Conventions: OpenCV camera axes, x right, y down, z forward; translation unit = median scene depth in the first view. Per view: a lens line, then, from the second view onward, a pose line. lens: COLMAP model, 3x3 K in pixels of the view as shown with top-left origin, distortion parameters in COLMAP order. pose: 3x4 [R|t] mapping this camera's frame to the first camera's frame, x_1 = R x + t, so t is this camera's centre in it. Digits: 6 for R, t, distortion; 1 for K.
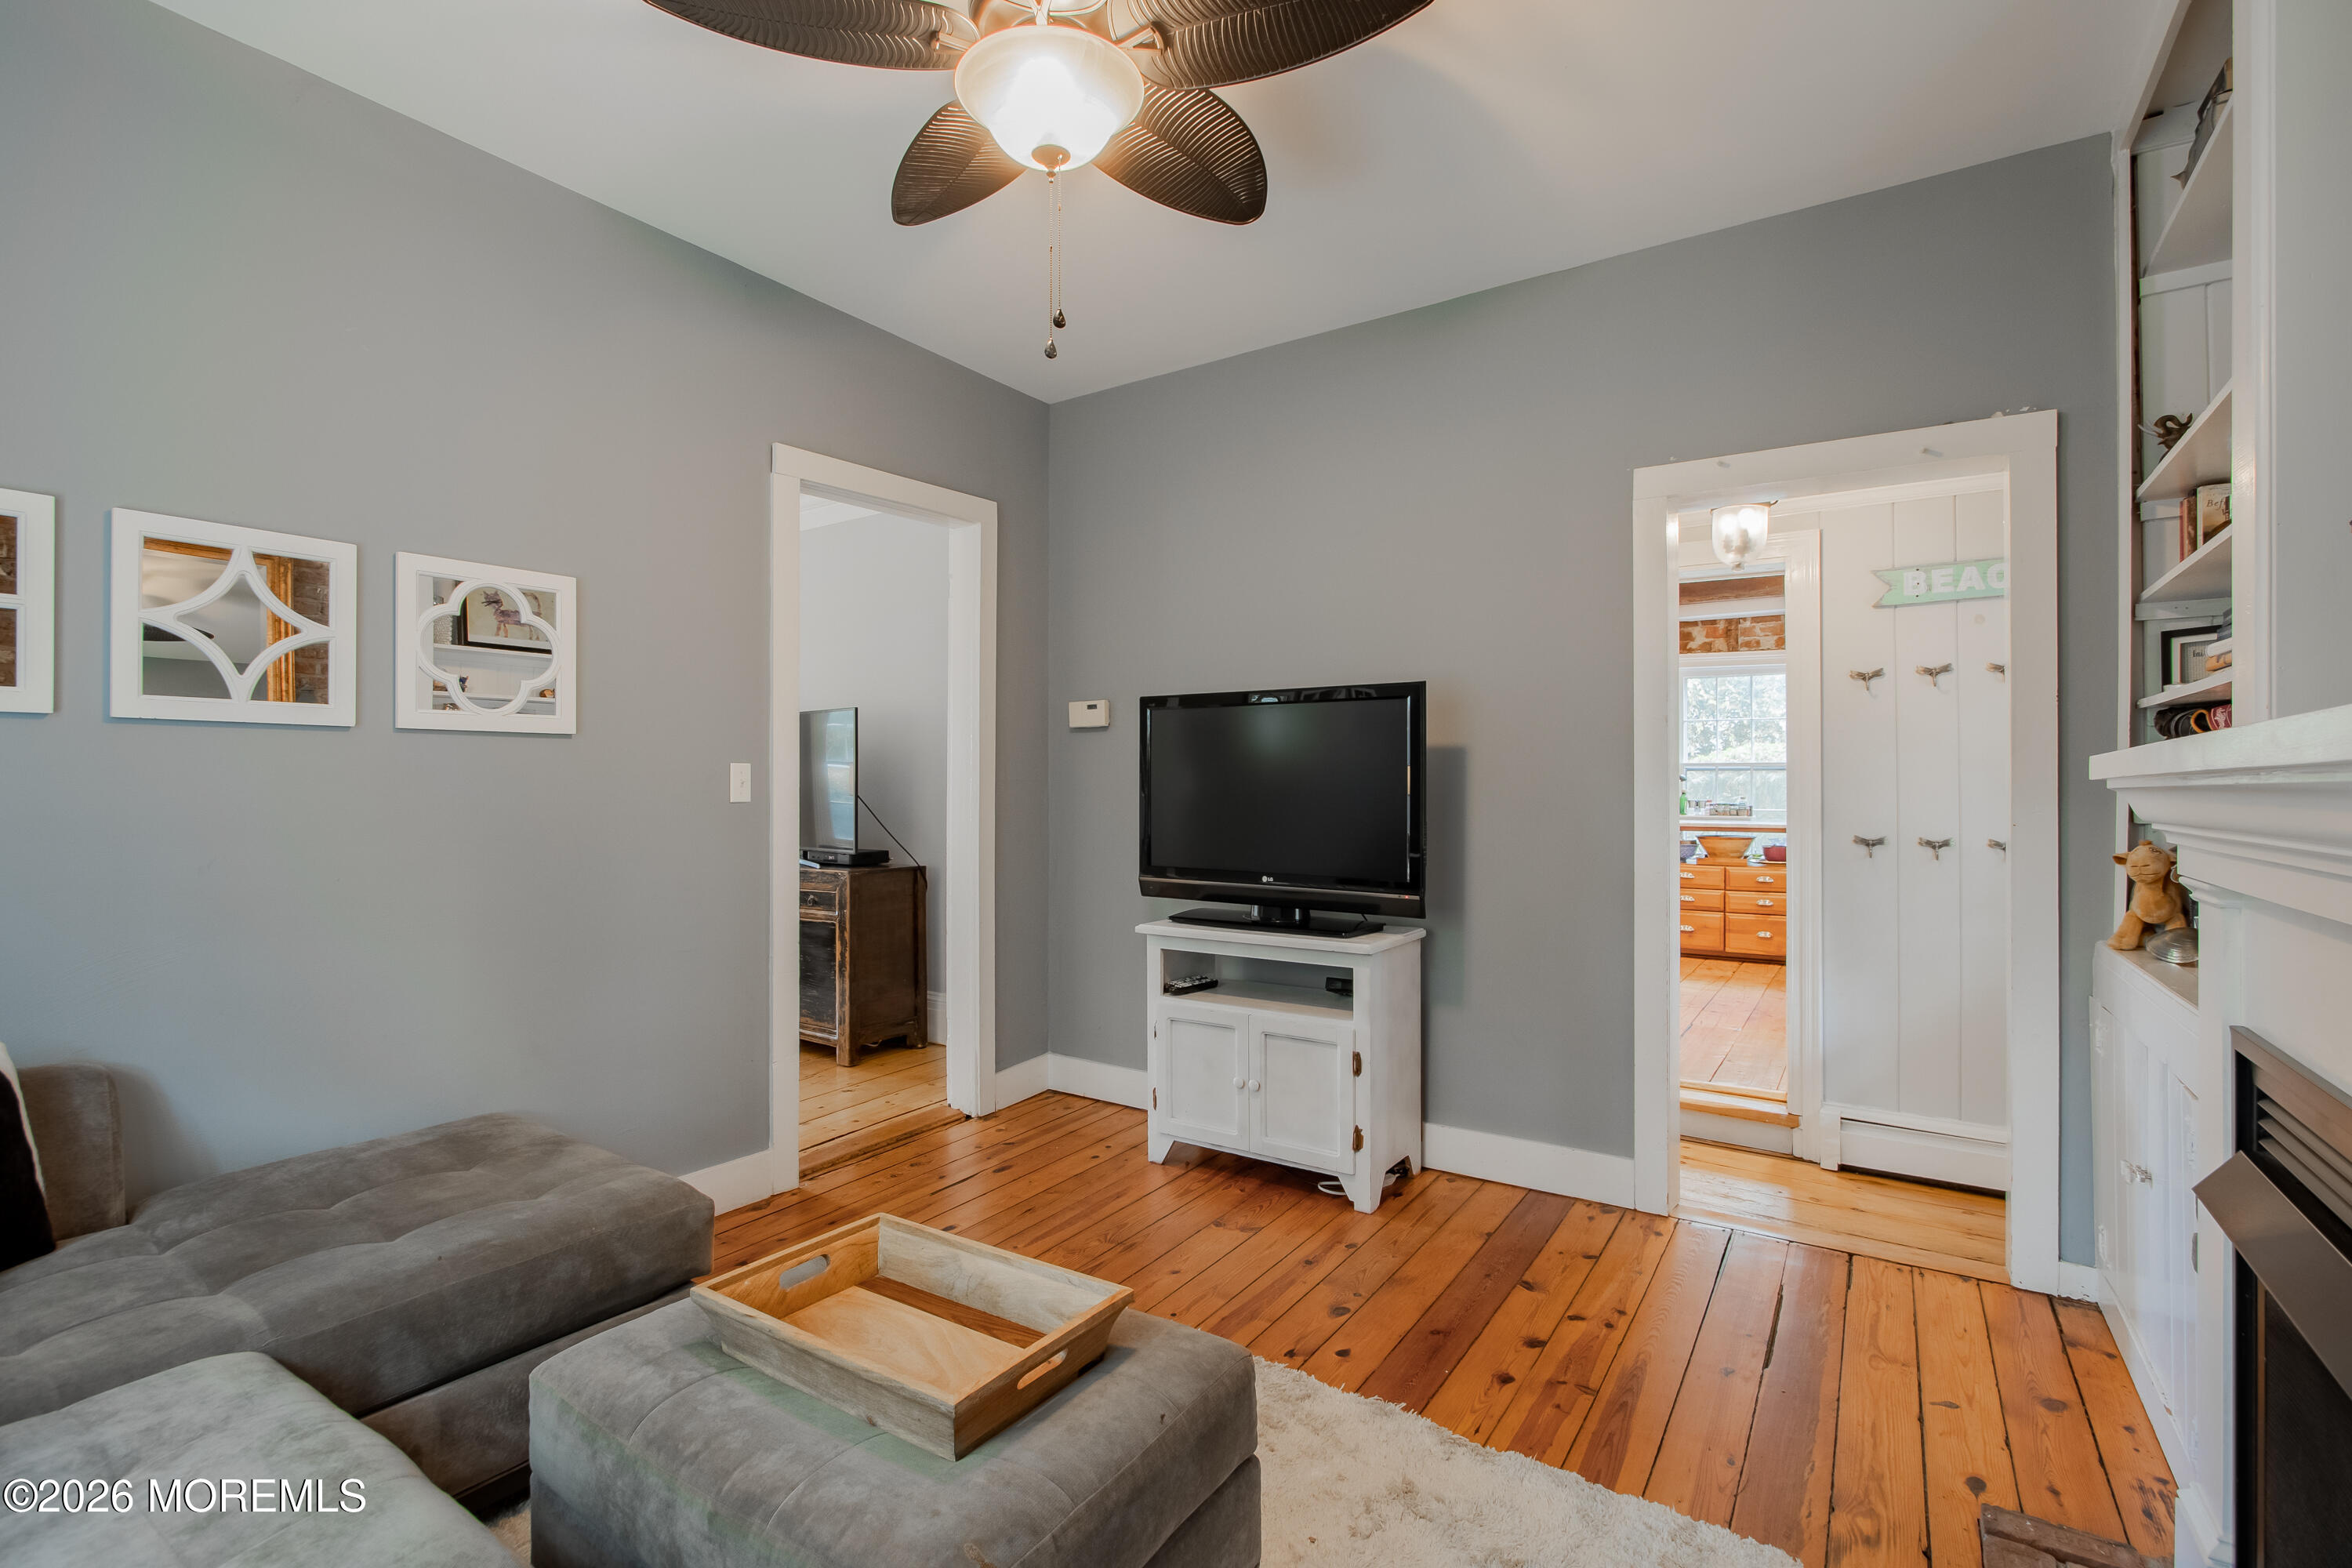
lens RADIAL K [[1077.4, 0, 1157.7], [0, 1077.4, 782.8], [0, 0, 1]] dist [-0.036417, 0.004908]
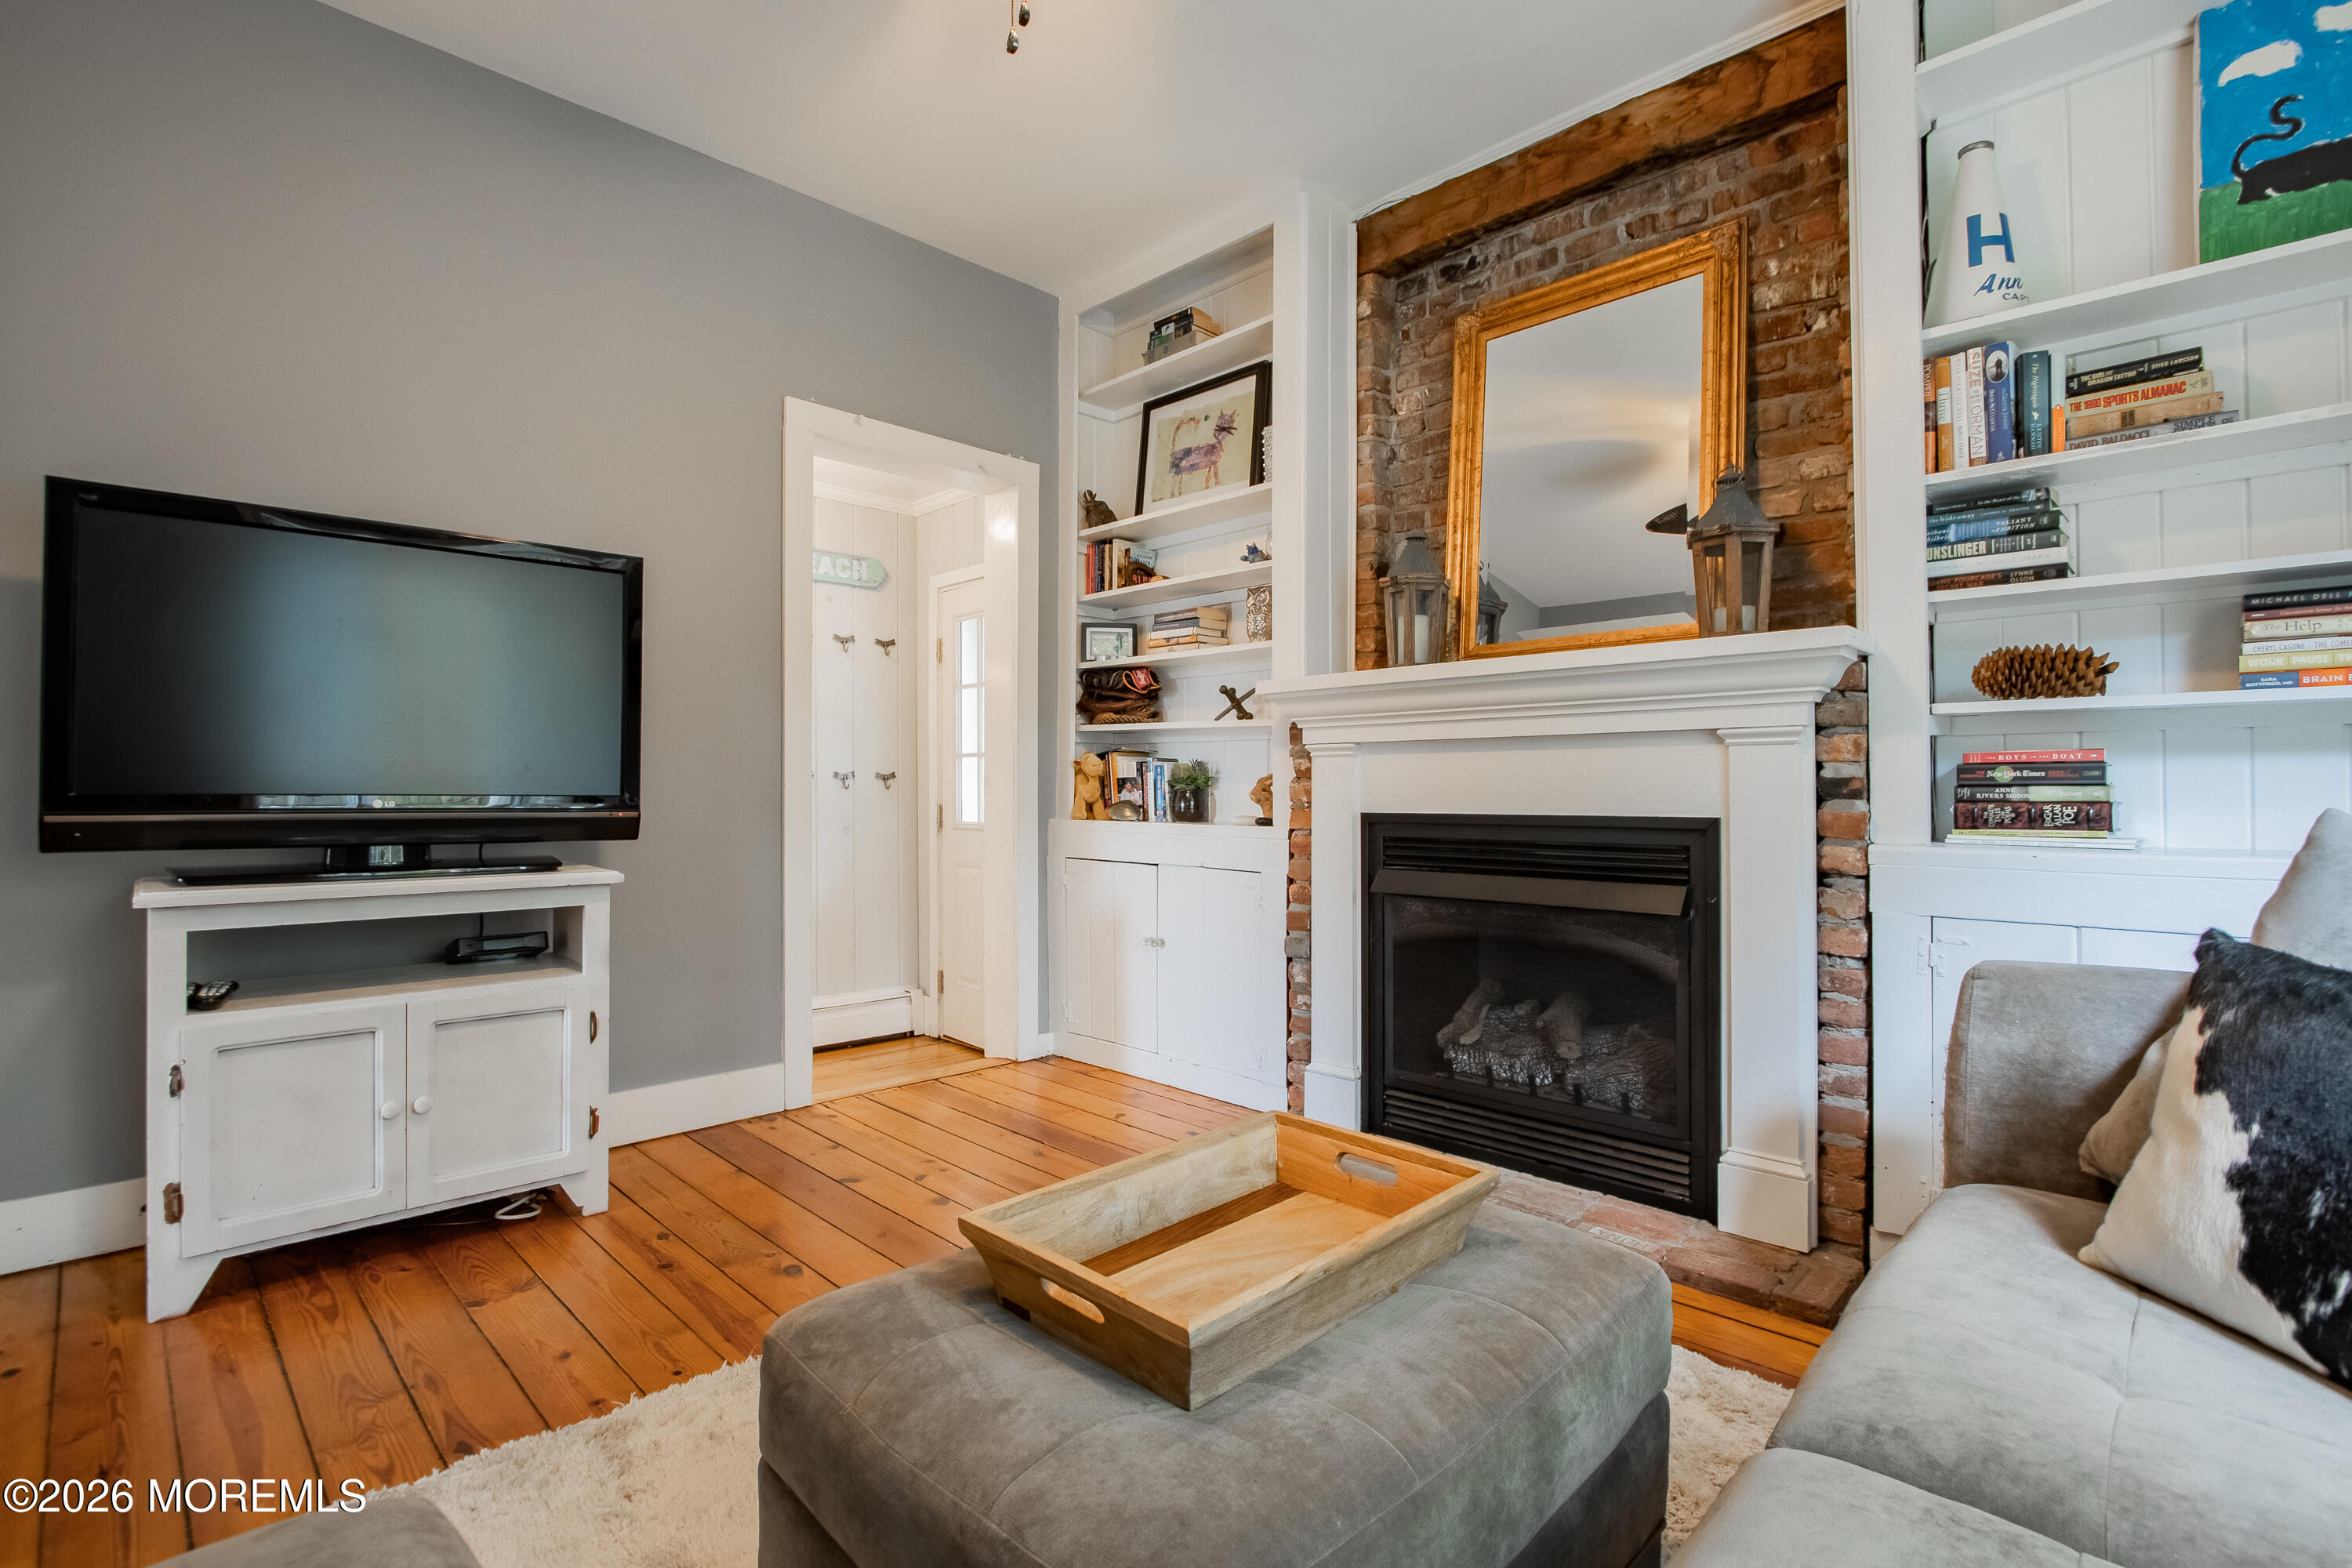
lens RADIAL K [[1077.4, 0, 1157.7], [0, 1077.4, 782.8], [0, 0, 1]] dist [-0.036417, 0.004908]
pose [[0.181086, 0.006534, 0.983446, -0.508556], [-0.006102, 0.999966, -0.005520, 0.086004], [-0.983448, -0.005001, 0.181120, 0.454935]]
